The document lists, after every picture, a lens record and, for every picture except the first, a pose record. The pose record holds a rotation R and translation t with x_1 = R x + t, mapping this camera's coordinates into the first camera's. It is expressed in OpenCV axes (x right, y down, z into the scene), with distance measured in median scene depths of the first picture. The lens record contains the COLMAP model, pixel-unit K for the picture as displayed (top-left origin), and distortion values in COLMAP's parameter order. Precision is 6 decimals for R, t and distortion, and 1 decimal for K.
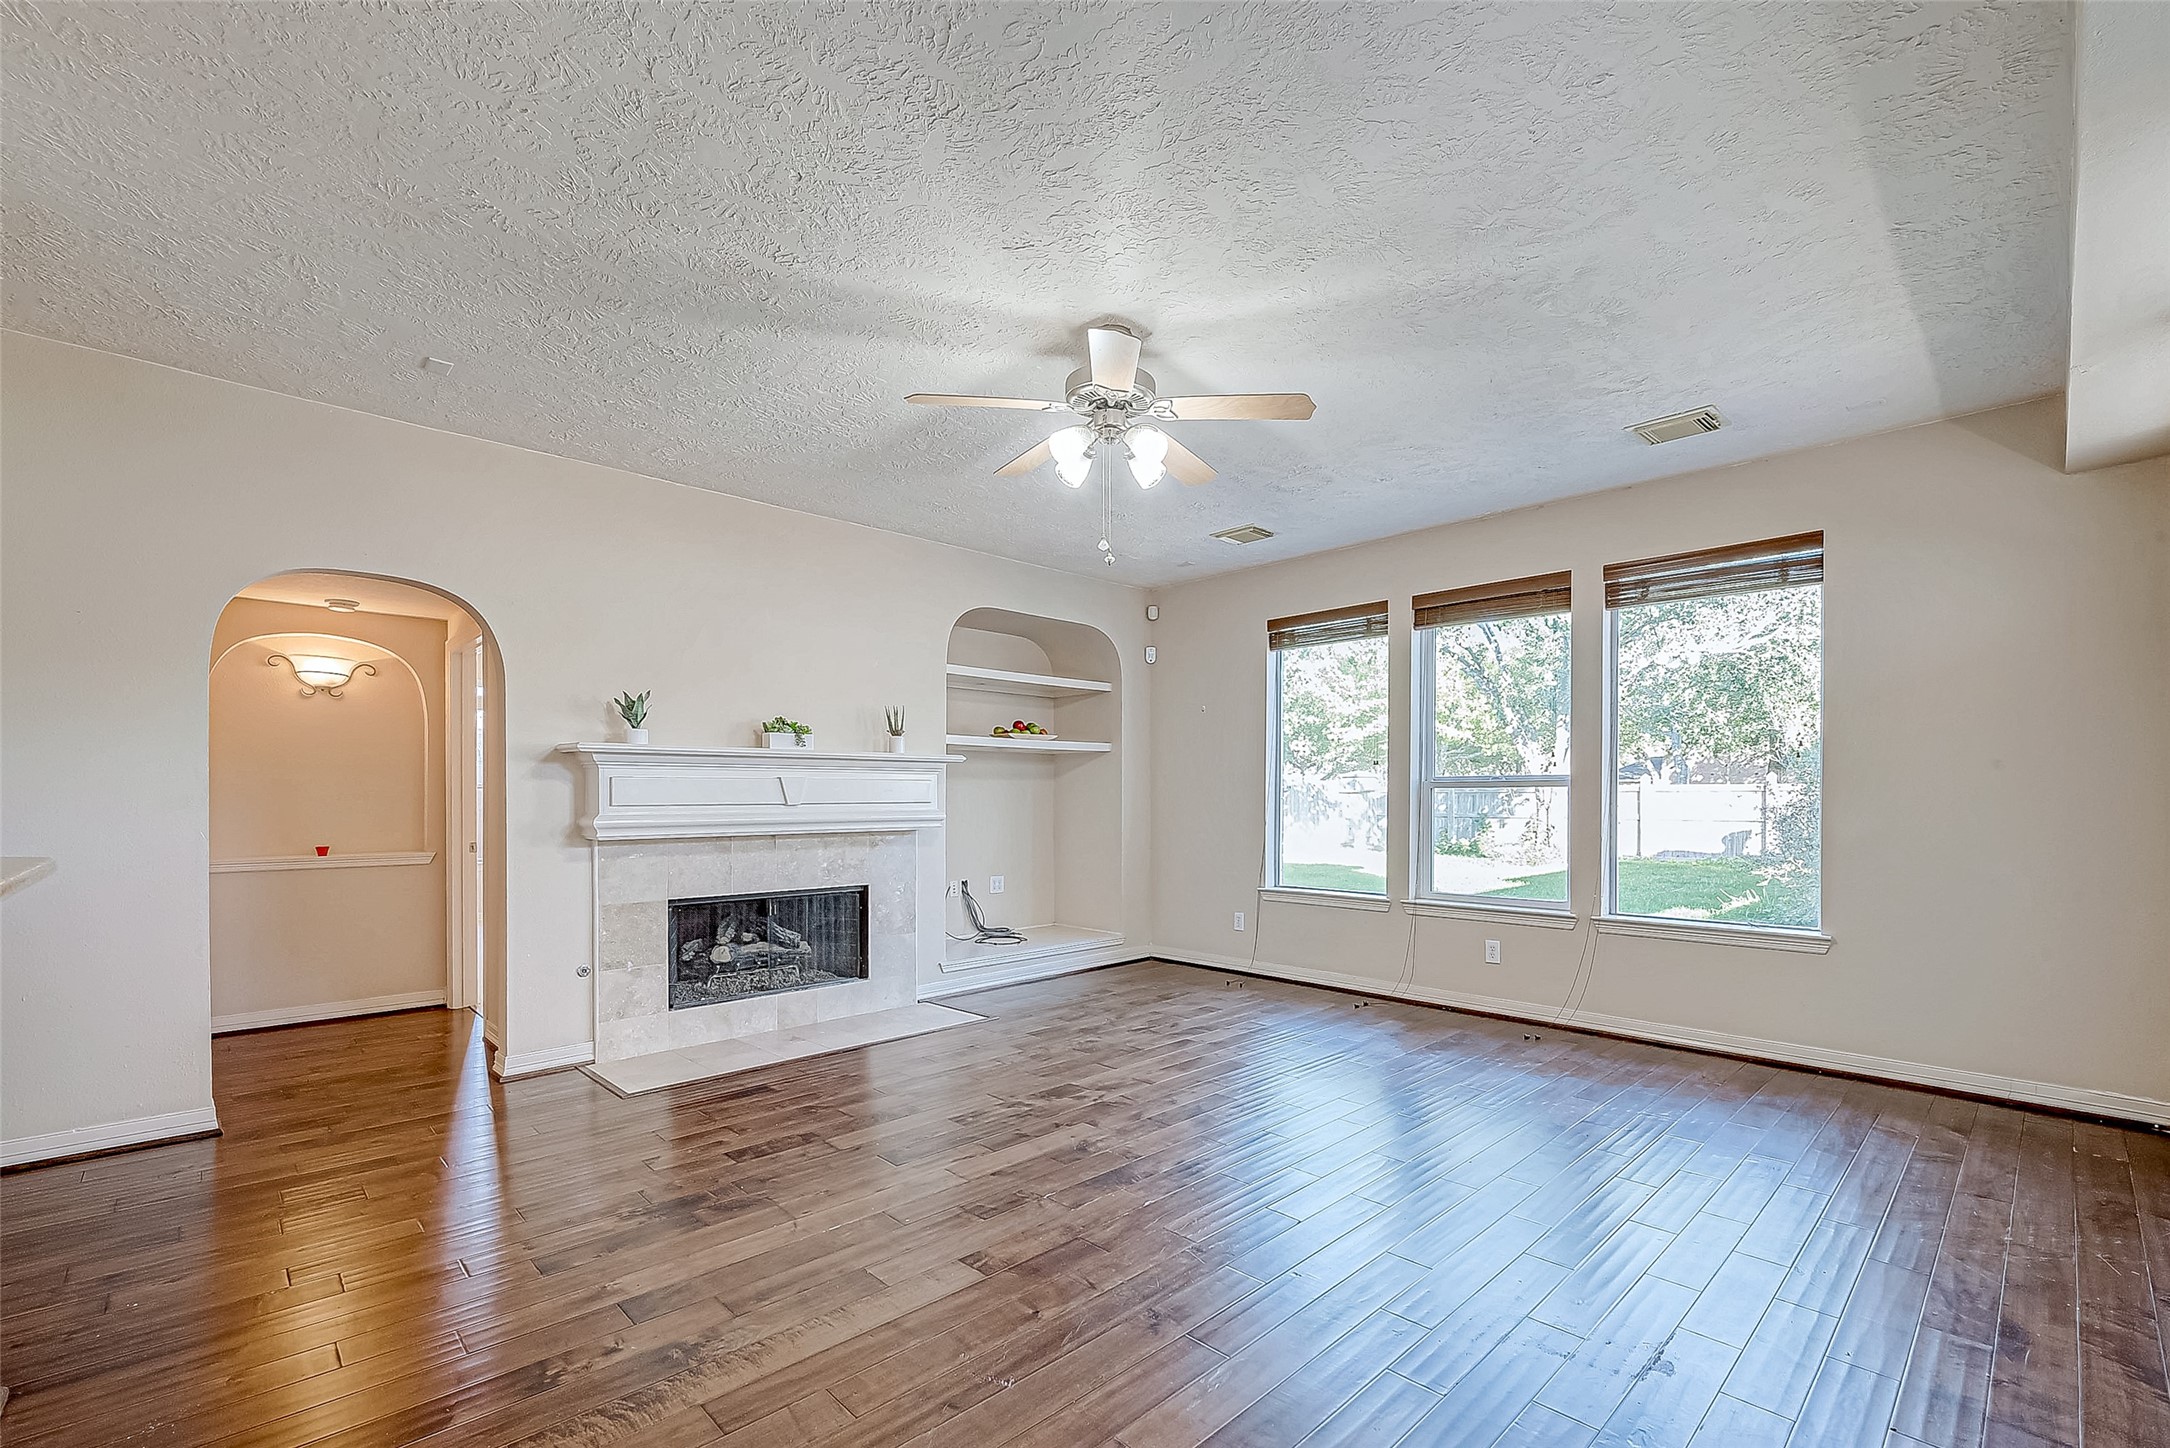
lens RADIAL K [[938.0, 0, 1089.8], [0, 938.0, 802.3], [0, 0, 1]] dist [-0.000863, -0.000188]
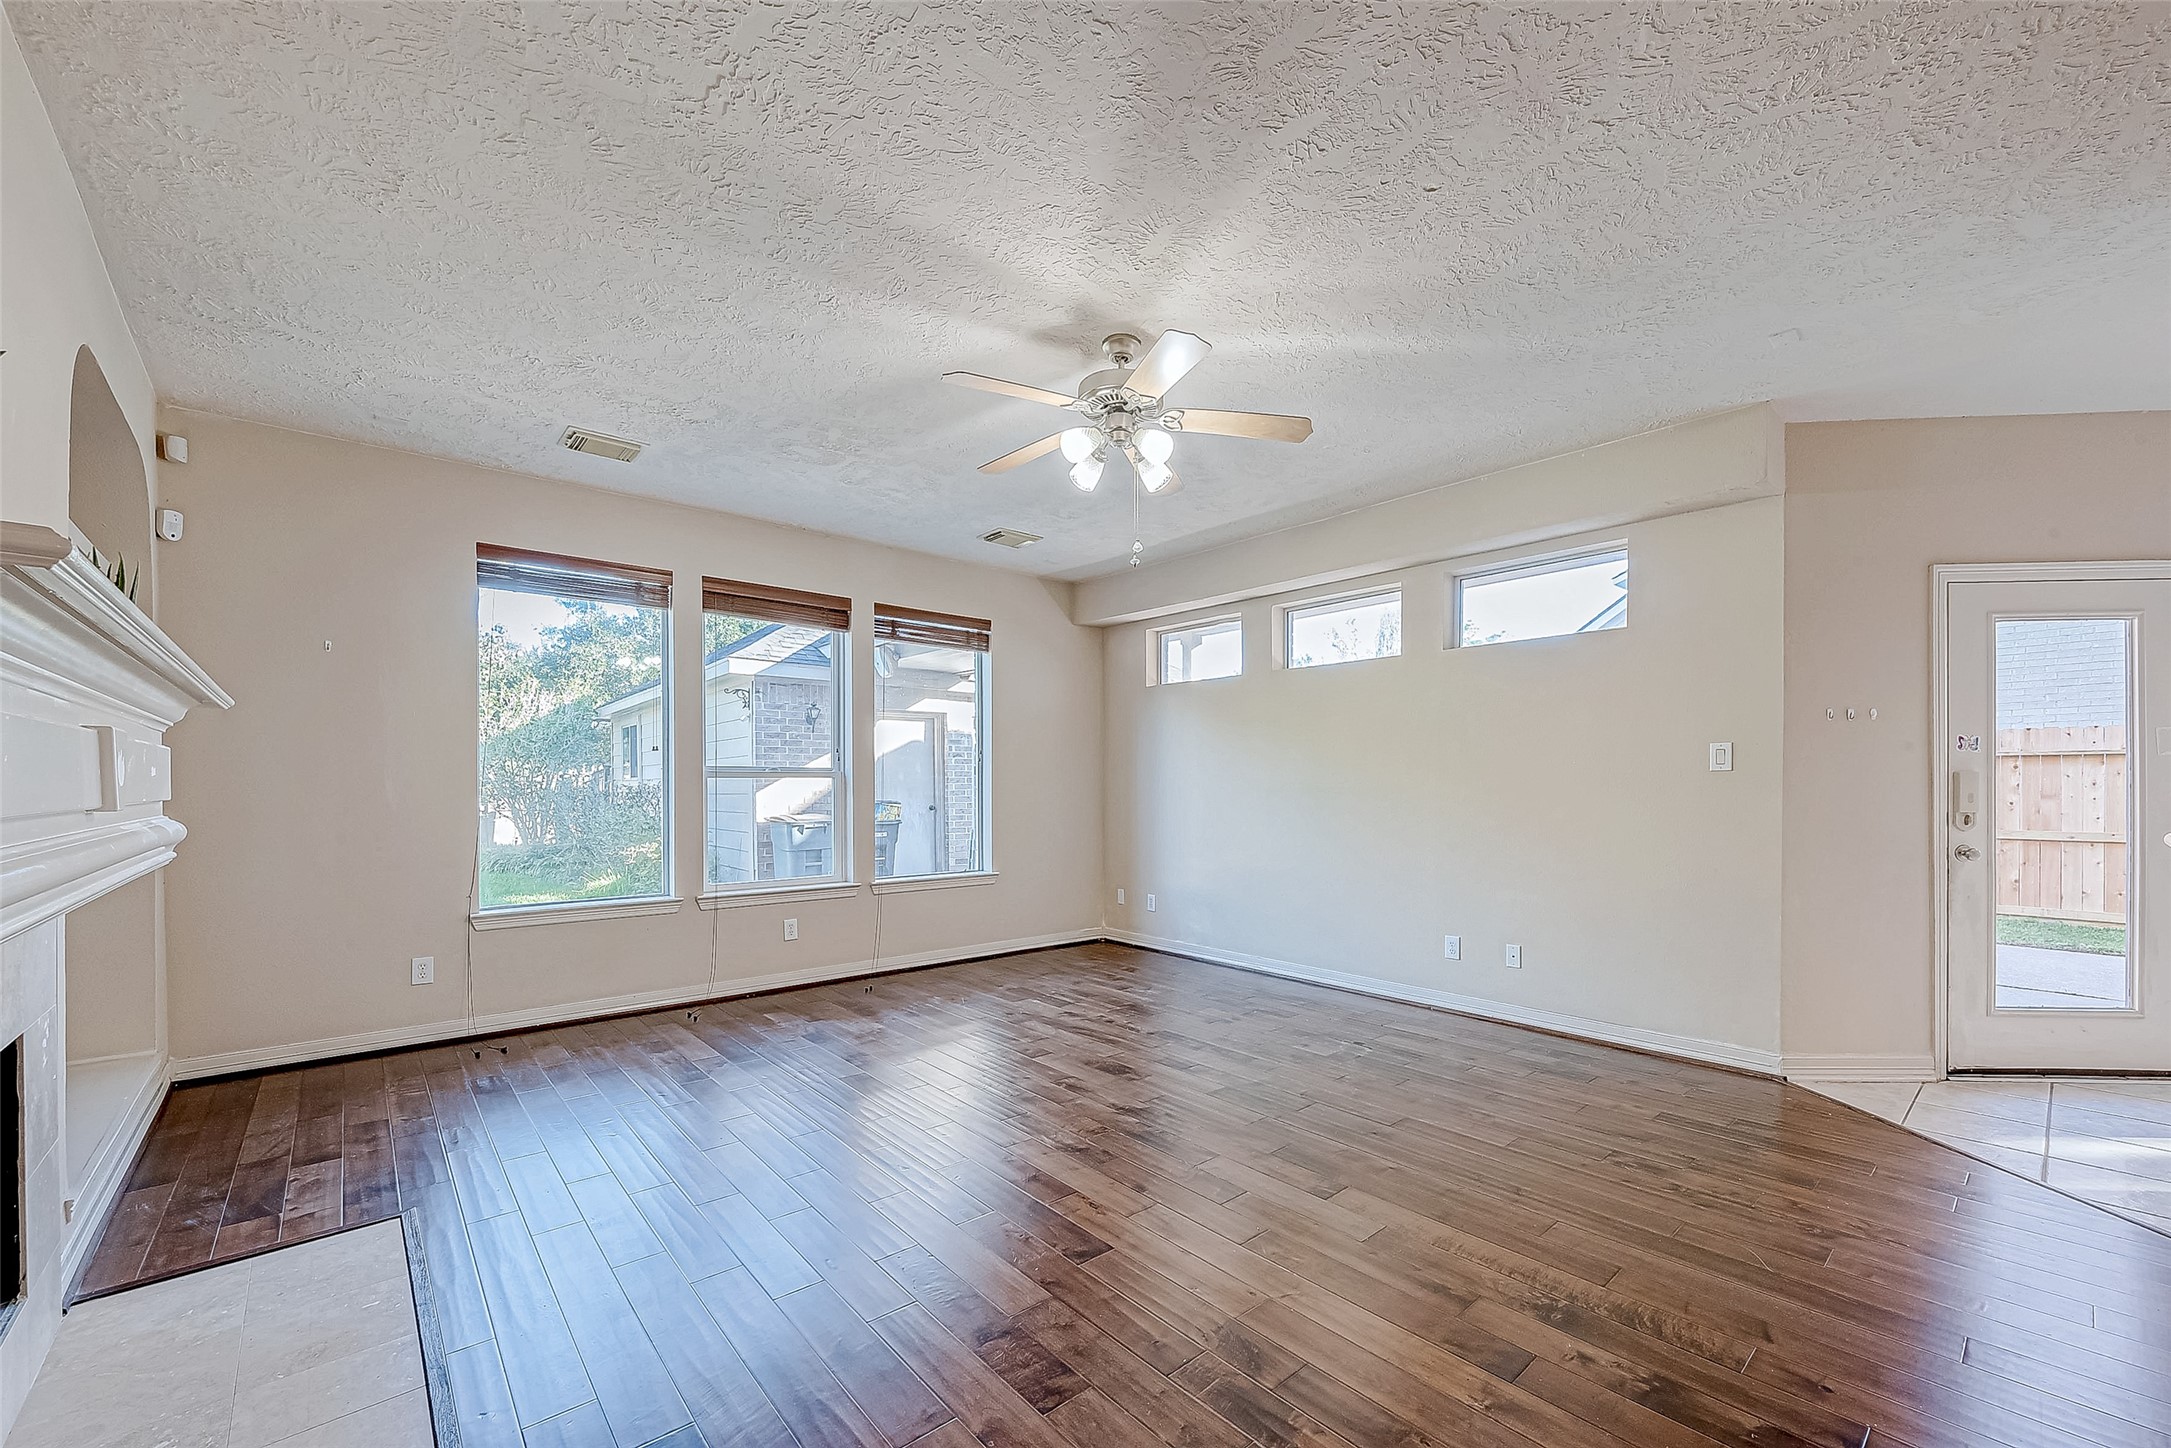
lens RADIAL K [[866.2, 0, 1145.8], [0, 866.2, 787.0], [0, 0, 1]] dist [0.001811, 0.000224]
pose [[0.017874, -0.000725, 0.999840, -0.563632], [0.006927, 0.999976, 0.000601, -0.002965], [-0.999816, 0.006915, 0.017878, 0.571667]]
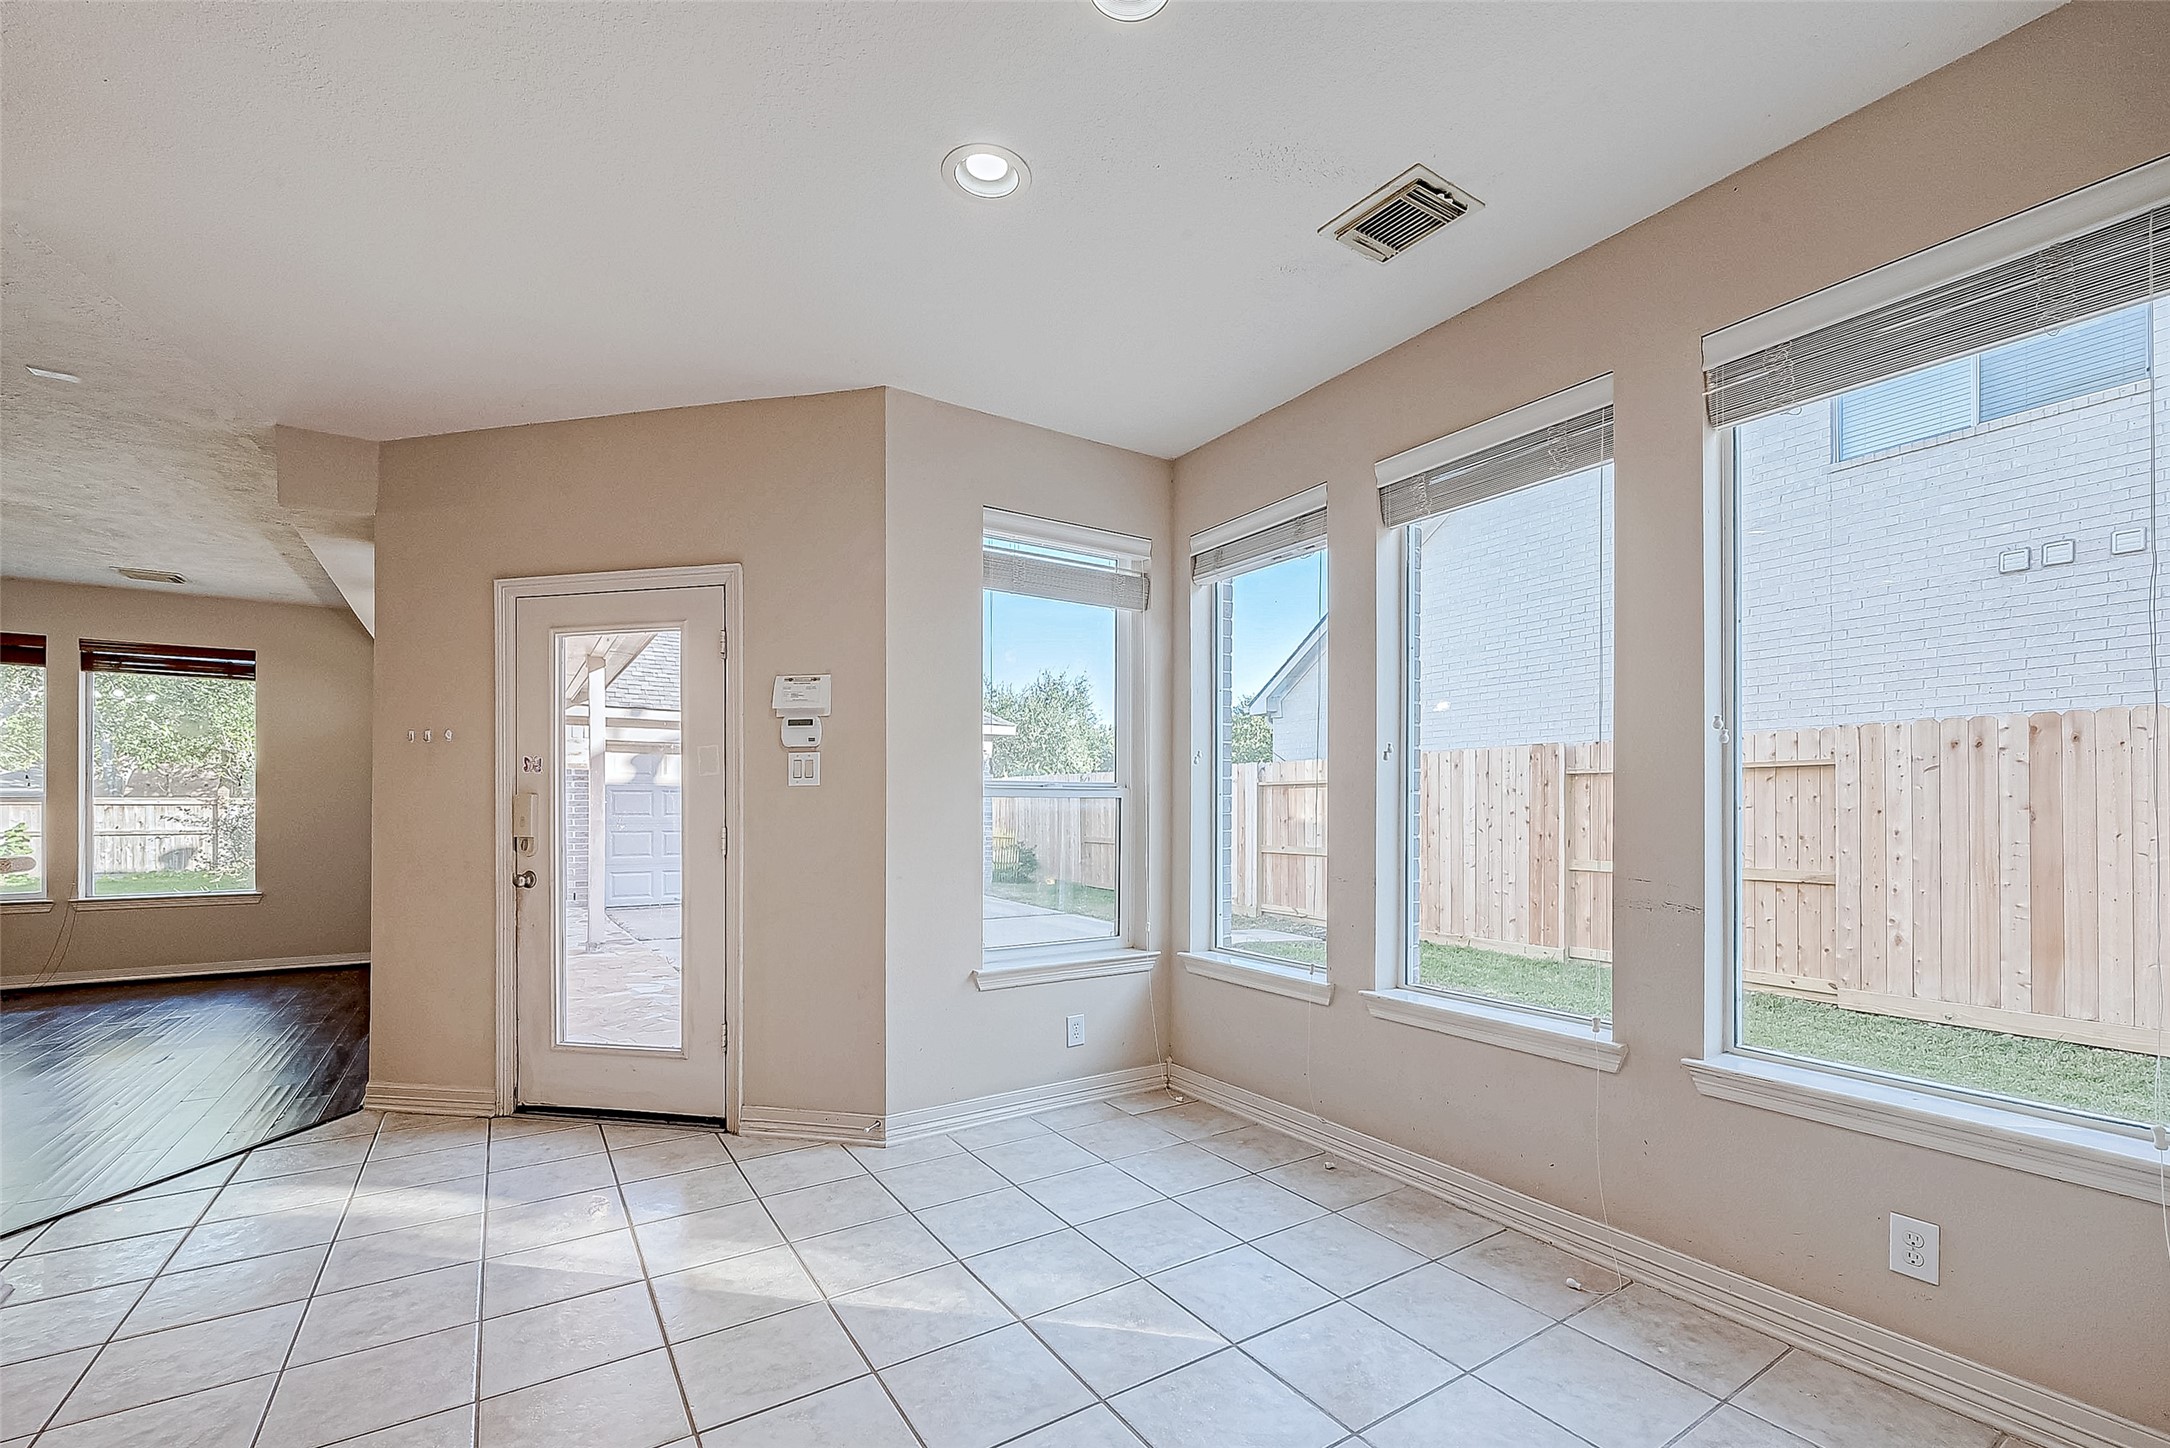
lens RADIAL K [[911.1, 0, 1133.6], [0, 911.1, 807.3], [0, 0, 1]] dist [-0.002890, -0.000584]
pose [[0.155515, 0.000878, 0.987833, -0.469937], [0.007872, 0.999967, -0.002128, 0.005056], [-0.987802, 0.008107, 0.155503, -0.652136]]
